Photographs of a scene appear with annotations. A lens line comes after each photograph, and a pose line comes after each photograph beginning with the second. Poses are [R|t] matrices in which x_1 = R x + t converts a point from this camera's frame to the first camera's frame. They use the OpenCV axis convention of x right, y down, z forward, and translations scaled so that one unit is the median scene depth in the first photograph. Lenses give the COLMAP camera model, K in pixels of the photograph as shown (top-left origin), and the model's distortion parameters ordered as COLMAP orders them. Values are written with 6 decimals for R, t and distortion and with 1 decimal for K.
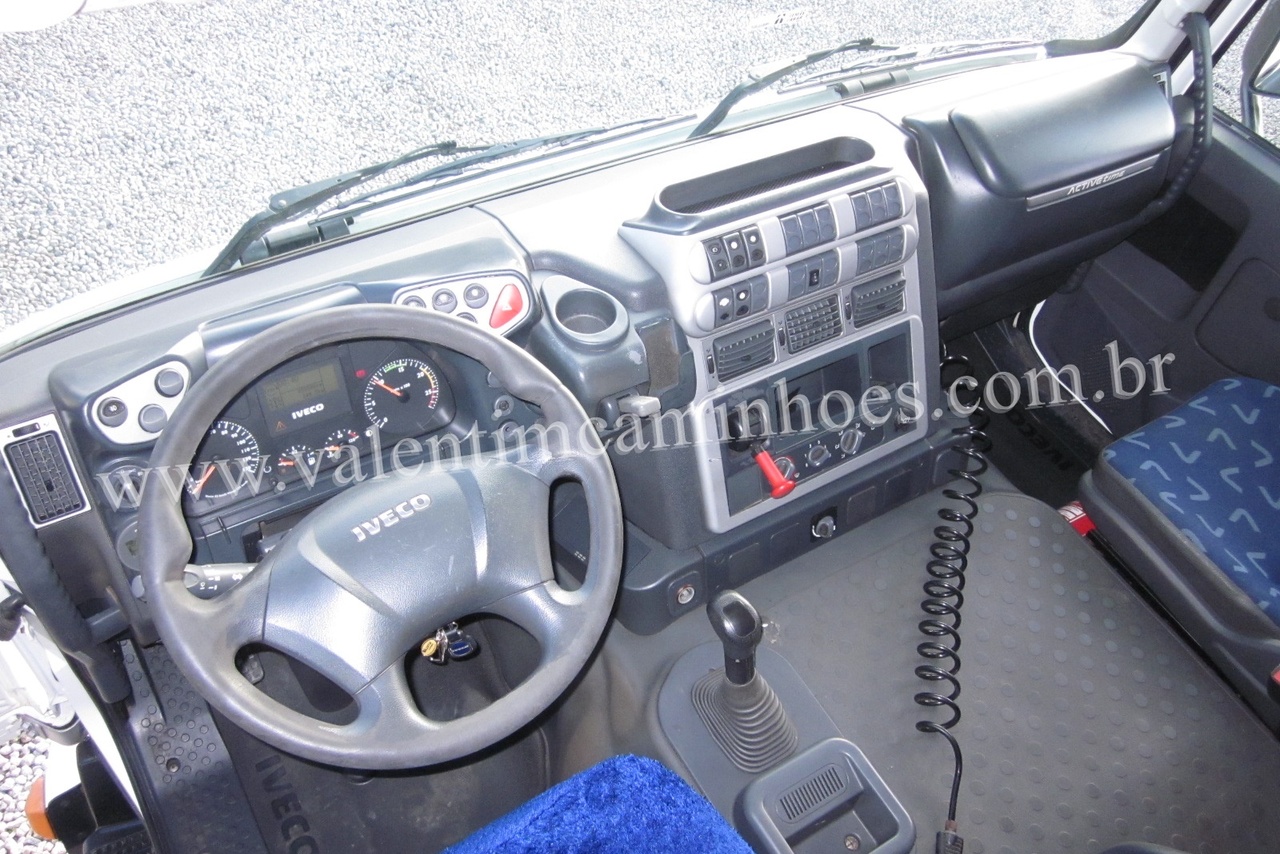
lens RADIAL K [[1061.1, 0, 640.7], [0, 1061.1, 429.8], [0, 0, 1]] dist [-0.034550, 0.002301]
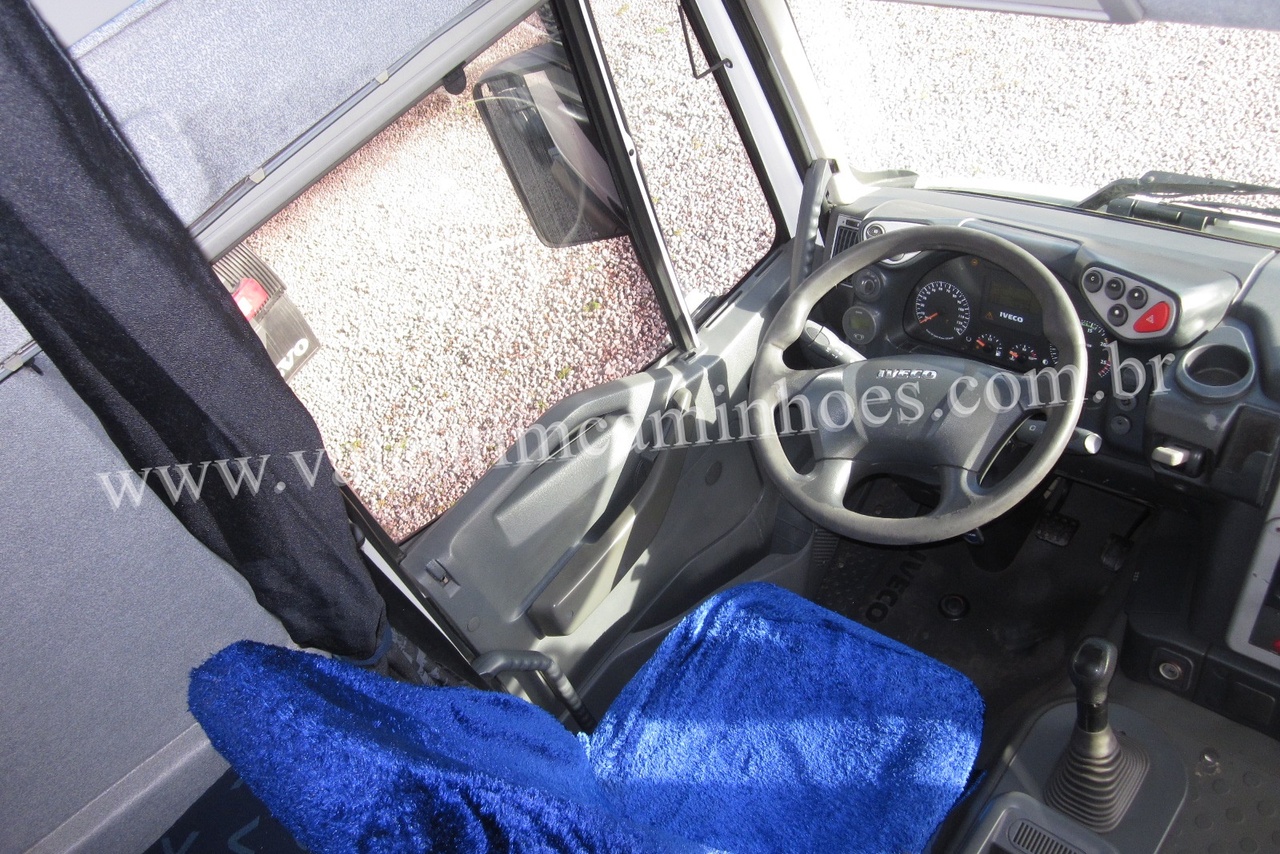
lens RADIAL K [[1061.1, 0, 639.8], [0, 1061.1, 425.5], [0, 0, 1]] dist [-0.034550, 0.002301]
pose [[0.254392, 0.546619, -0.797805, 0.600526], [-0.491478, 0.783547, 0.380135, -0.162294], [0.832907, 0.295400, 0.467979, 0.051556]]
